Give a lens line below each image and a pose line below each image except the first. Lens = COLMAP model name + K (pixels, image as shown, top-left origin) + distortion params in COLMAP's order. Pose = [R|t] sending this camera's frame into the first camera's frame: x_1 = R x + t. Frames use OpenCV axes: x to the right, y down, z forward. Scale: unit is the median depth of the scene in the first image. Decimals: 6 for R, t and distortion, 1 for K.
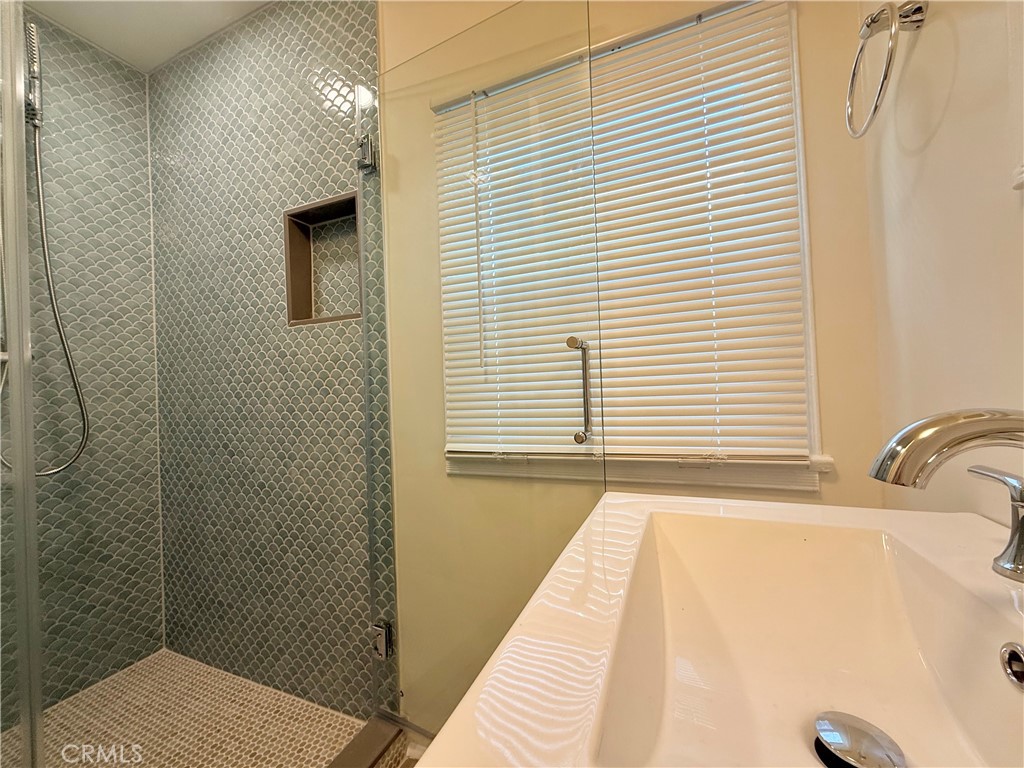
lens RADIAL K [[409.7, 0, 509.0], [0, 409.7, 383.5], [0, 0, 1]] dist [0.001117, -0.000594]
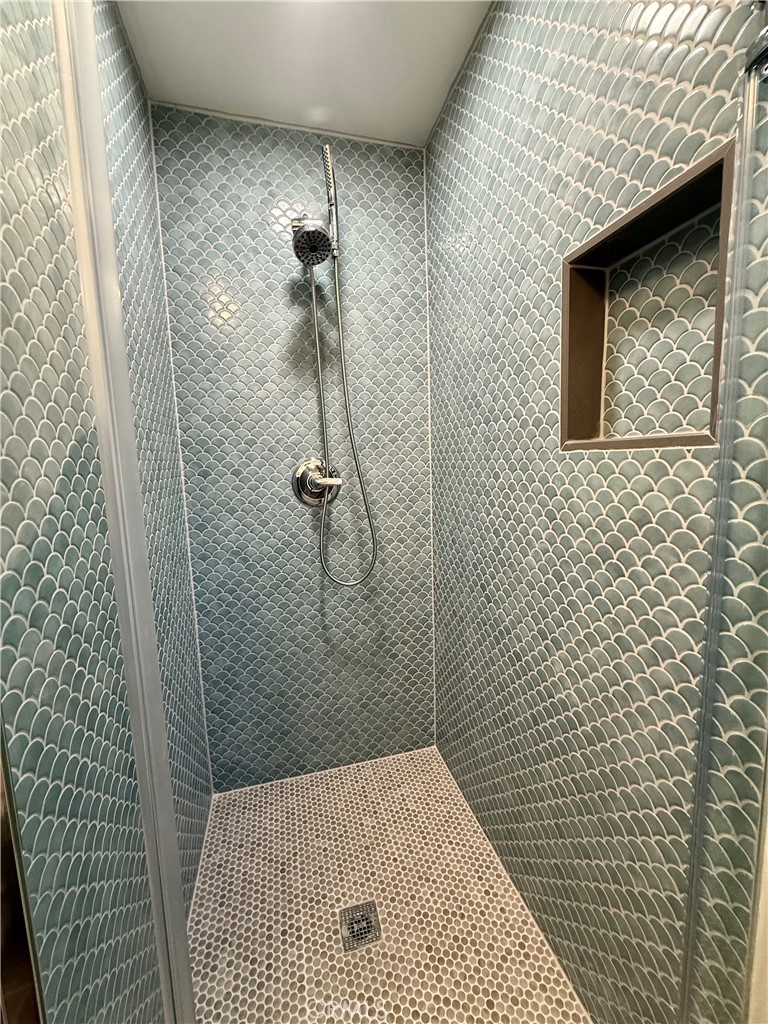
lens RADIAL K [[409.7, 0, 383.9], [0, 409.7, 509.9], [0, 0, 1]] dist [0.001117, -0.000594]
pose [[0.618084, 0.111050, -0.778229, -0.192375], [0.015609, 0.988043, 0.153387, -0.143614], [0.785957, -0.106953, 0.608960, 0.366308]]
